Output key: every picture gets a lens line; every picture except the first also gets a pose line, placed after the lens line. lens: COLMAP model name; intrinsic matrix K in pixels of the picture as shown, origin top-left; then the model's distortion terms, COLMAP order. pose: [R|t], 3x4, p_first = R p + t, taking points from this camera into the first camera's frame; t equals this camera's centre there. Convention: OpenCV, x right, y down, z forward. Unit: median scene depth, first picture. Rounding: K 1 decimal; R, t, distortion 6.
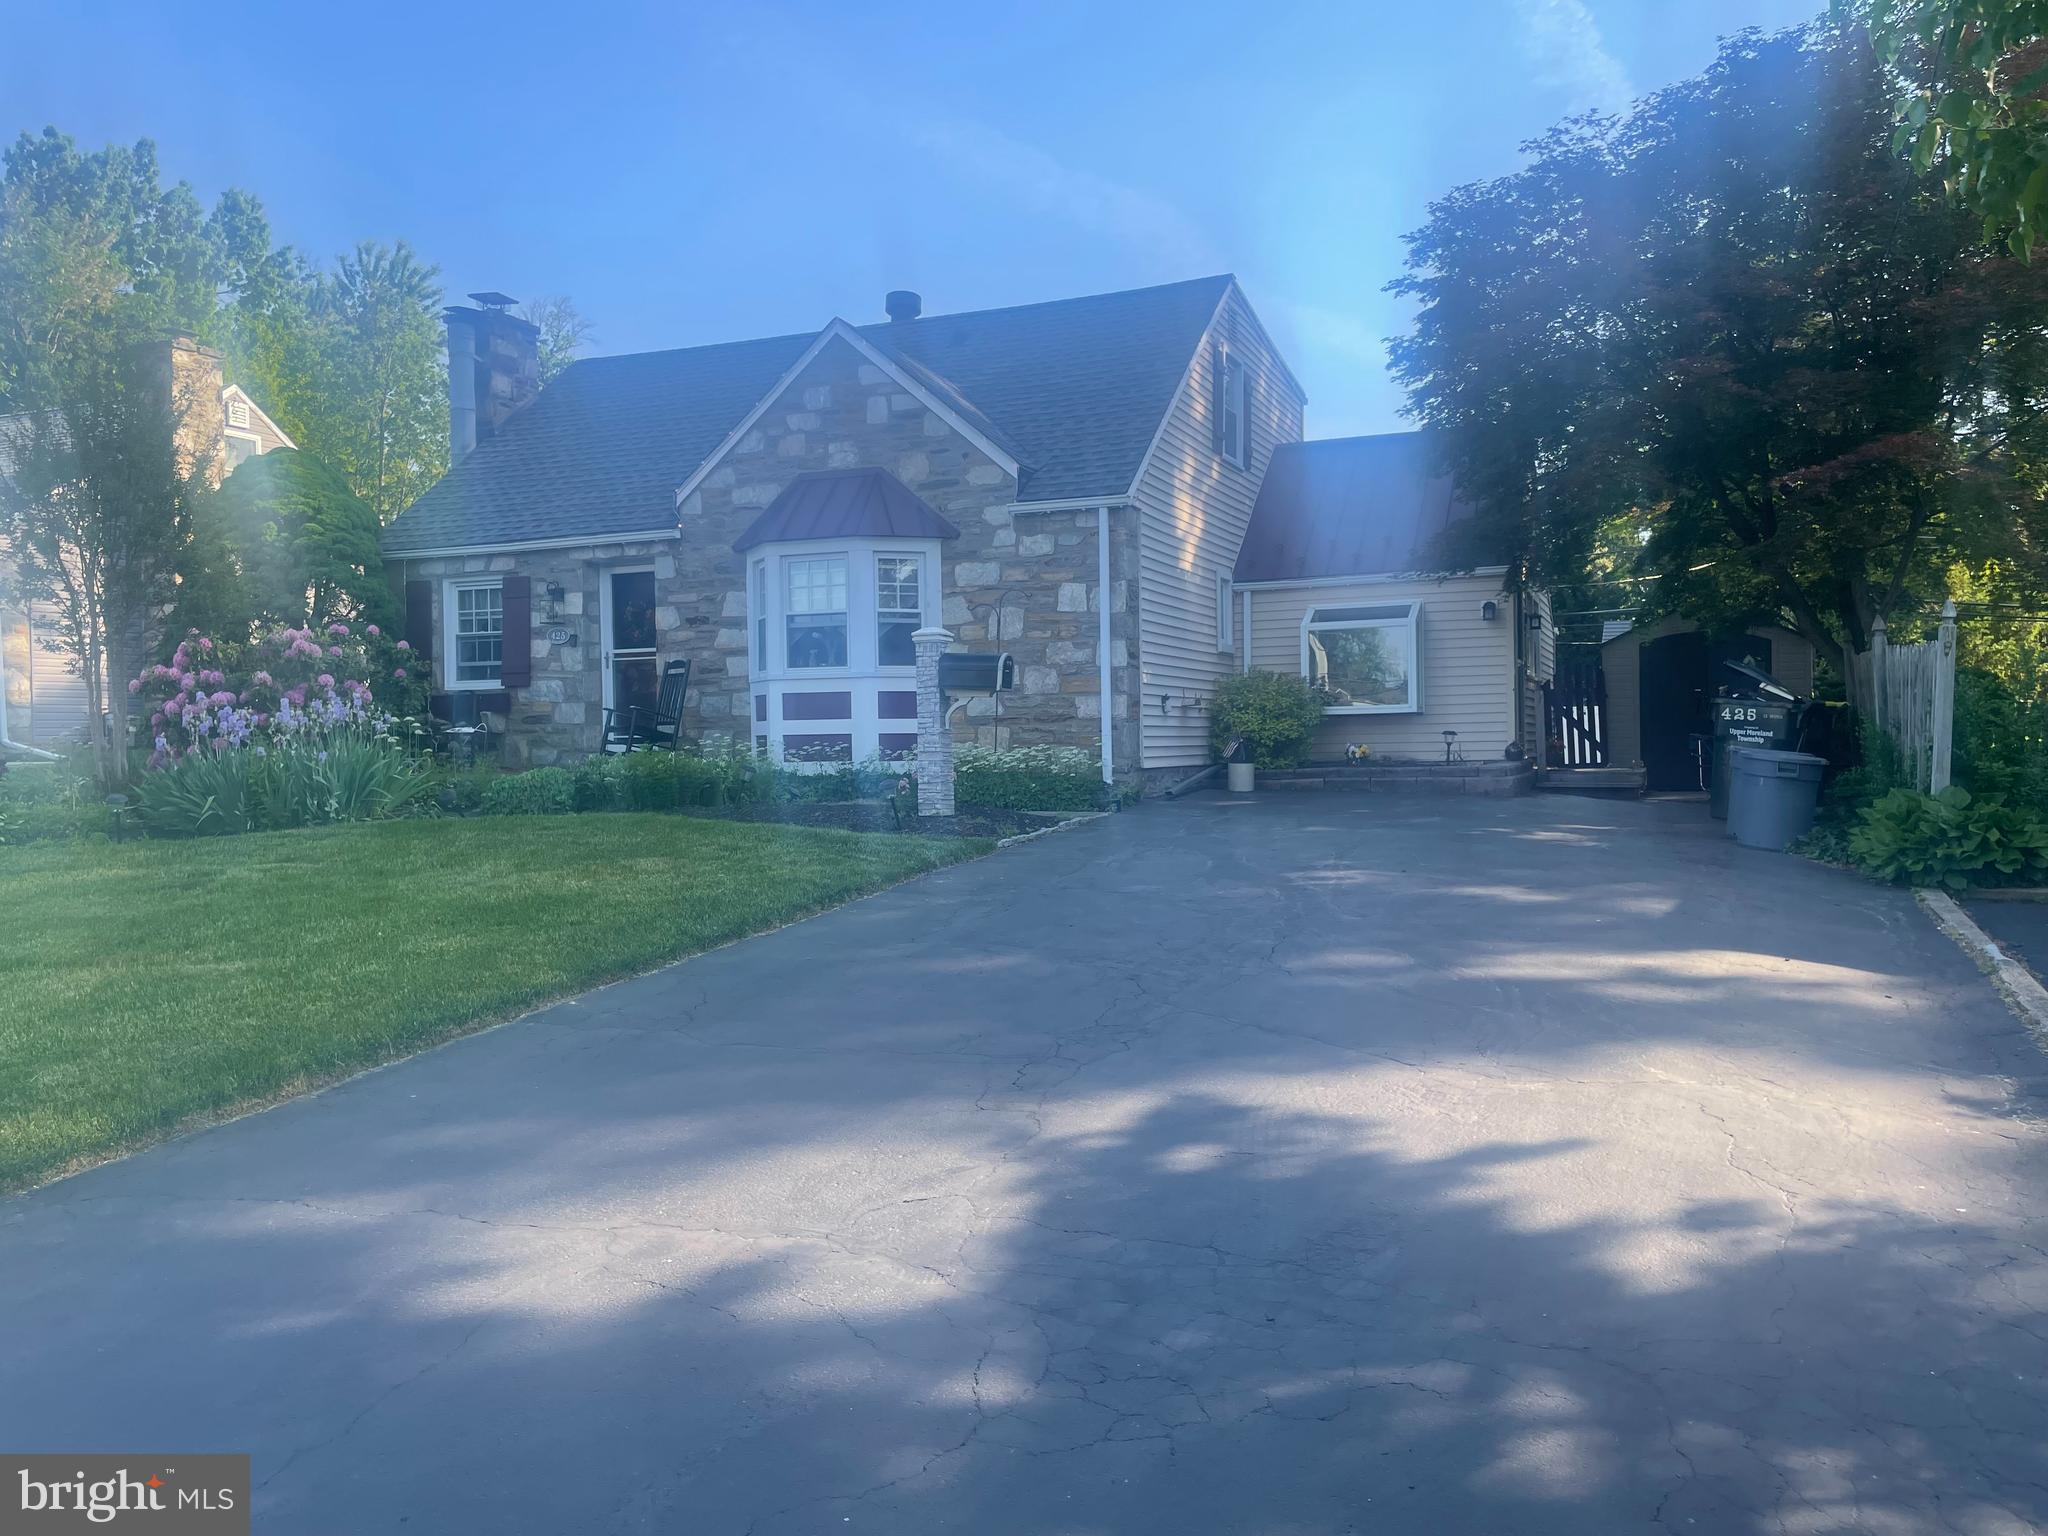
lens RADIAL K [[1554.5, 0, 1018.7], [0, 1554.5, 767.3], [0, 0, 1]] dist [0.086597, -0.015771]
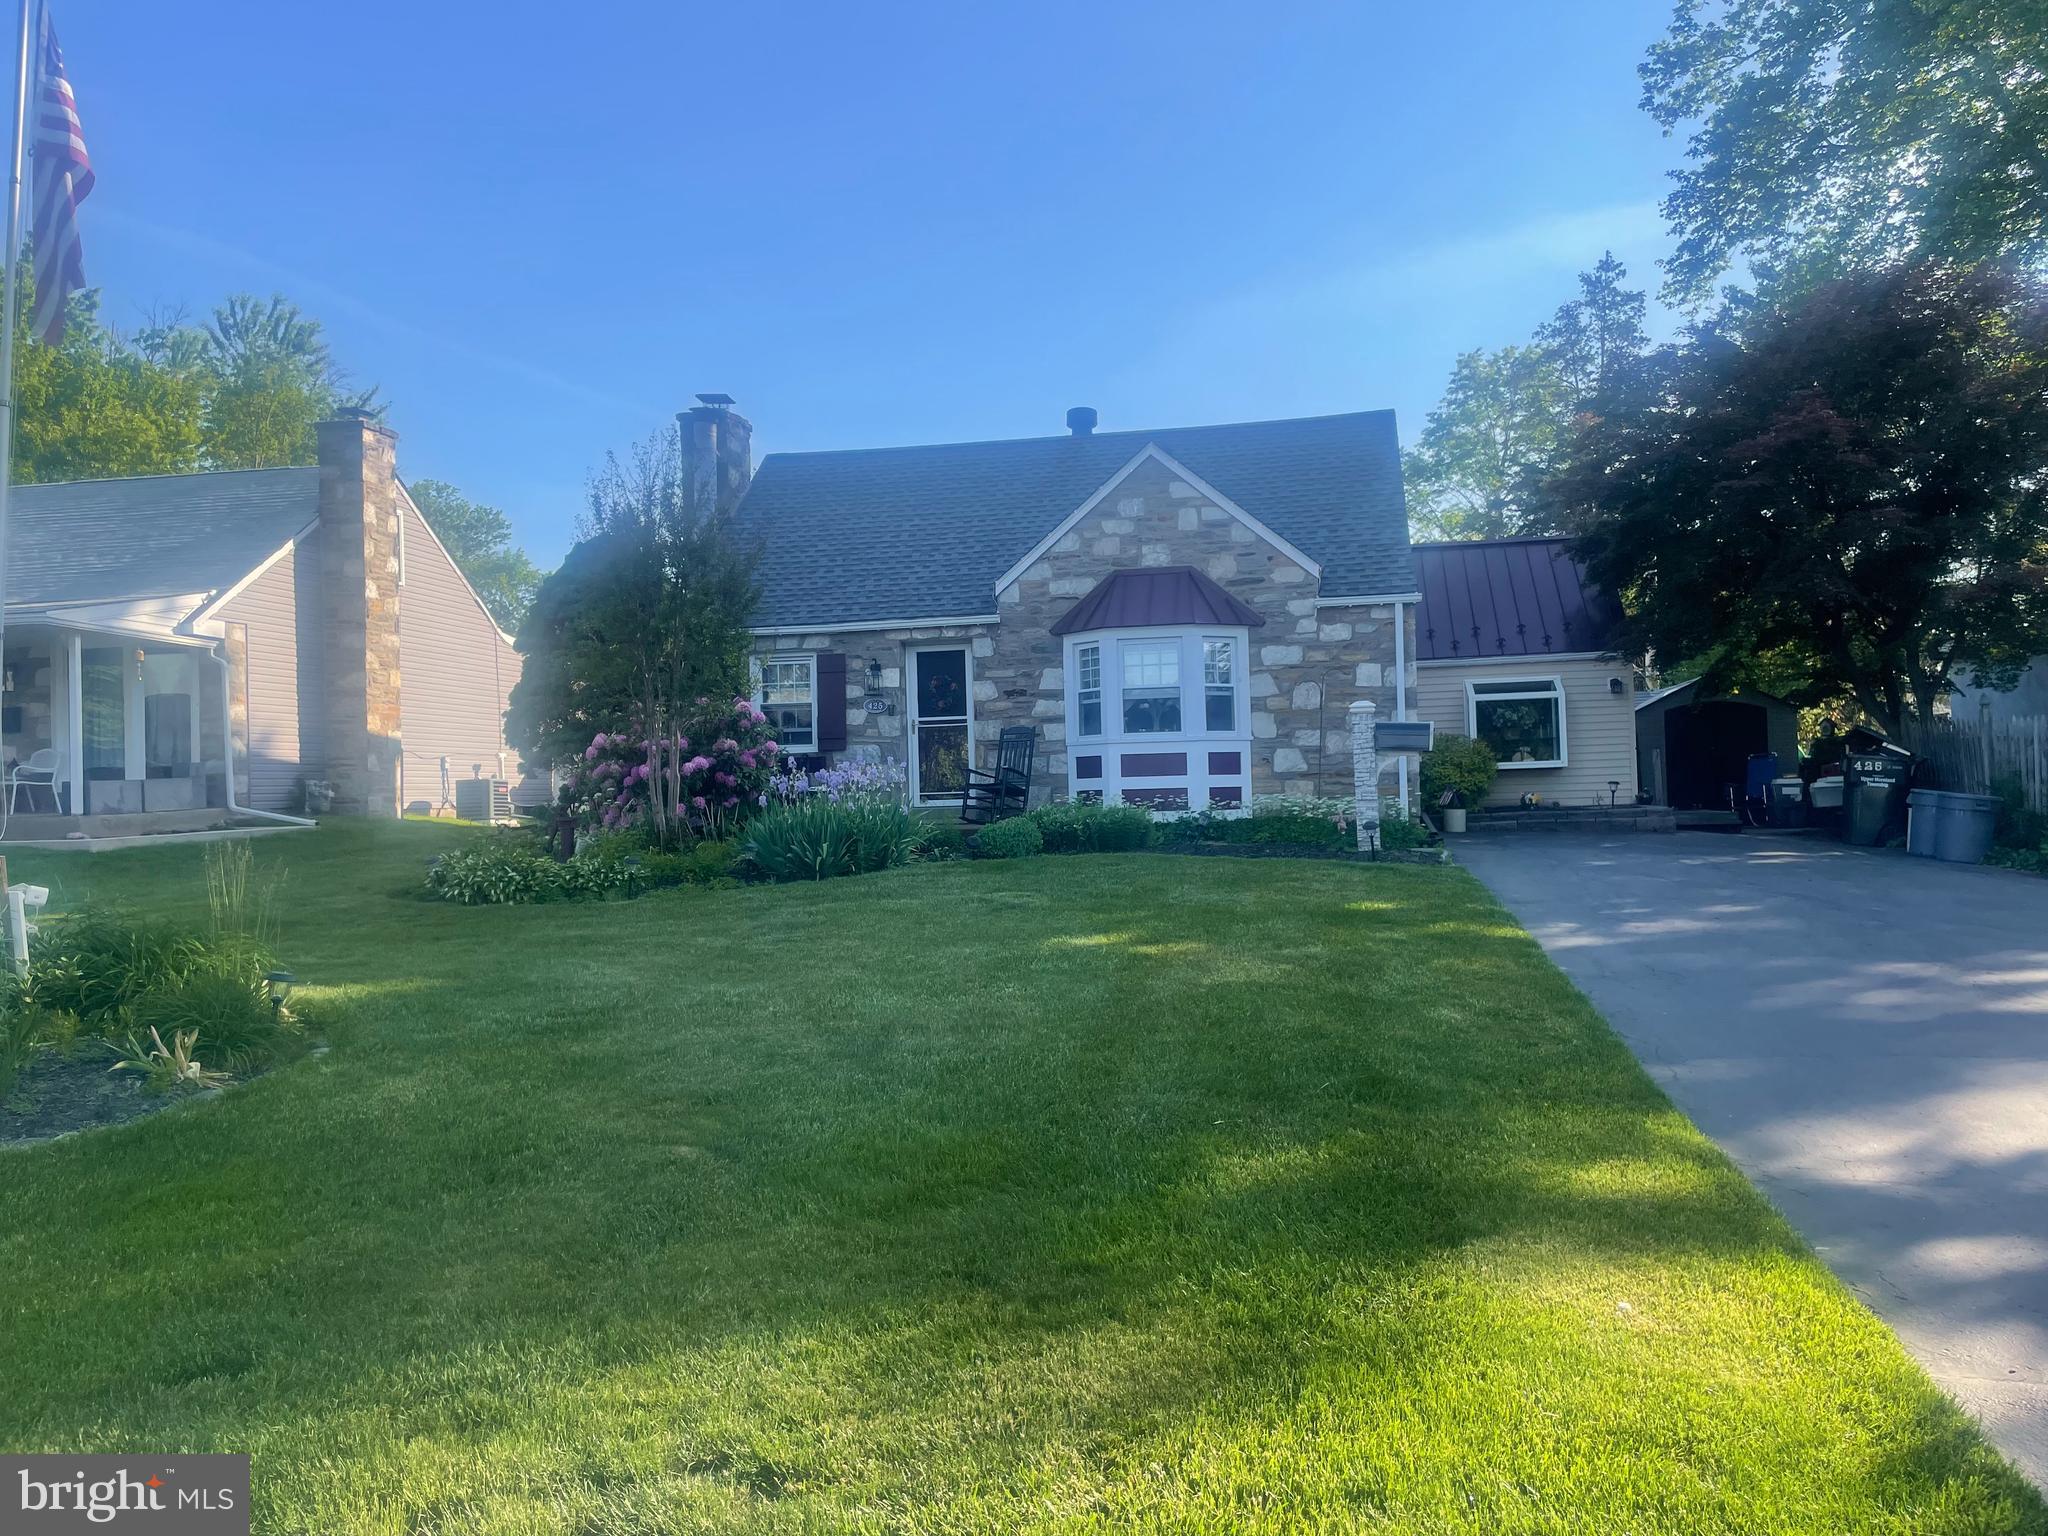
lens RADIAL K [[1554.5, 0, 1030.5], [0, 1554.5, 773.2], [0, 0, 1]] dist [0.086597, -0.015771]
pose [[0.978040, -0.008609, 0.208238, -0.453695], [0.015935, 0.999311, -0.033527, 0.005208], [-0.207806, 0.036108, 0.977503, -0.140005]]
